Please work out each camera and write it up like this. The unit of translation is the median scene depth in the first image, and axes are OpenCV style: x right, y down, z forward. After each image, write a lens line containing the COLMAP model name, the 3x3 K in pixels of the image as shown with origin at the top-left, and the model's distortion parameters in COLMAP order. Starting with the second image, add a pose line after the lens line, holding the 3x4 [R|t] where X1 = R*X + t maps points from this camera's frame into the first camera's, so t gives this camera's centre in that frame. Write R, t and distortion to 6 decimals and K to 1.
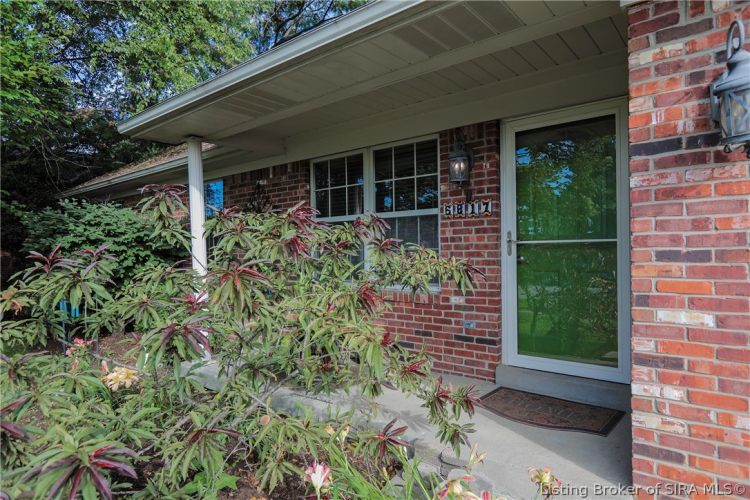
lens RADIAL K [[452.5, 0, 375.7], [0, 452.5, 250.3], [0, 0, 1]] dist [-0.000102, -0.000213]
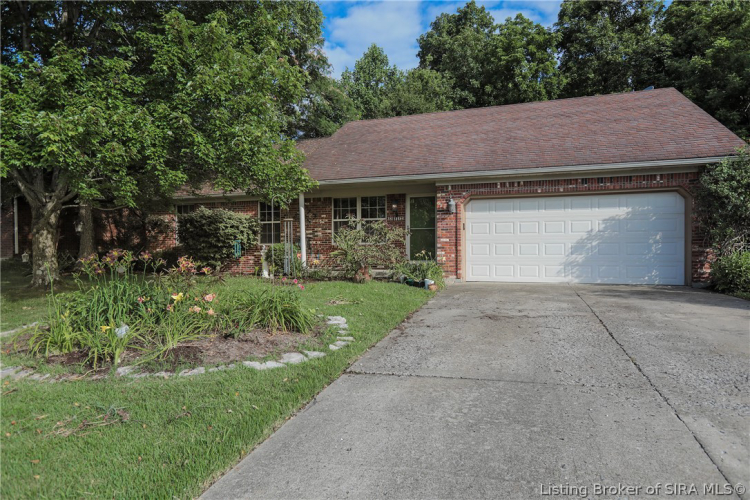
lens RADIAL K [[452.5, 0, 374.6], [0, 452.5, 249.1], [0, 0, 1]] dist [-0.000102, -0.000213]
pose [[0.939779, -0.001054, 0.341780, -1.154981], [-0.001289, 0.999977, 0.006628, 0.119824], [-0.341779, -0.006670, 0.939757, -2.226533]]
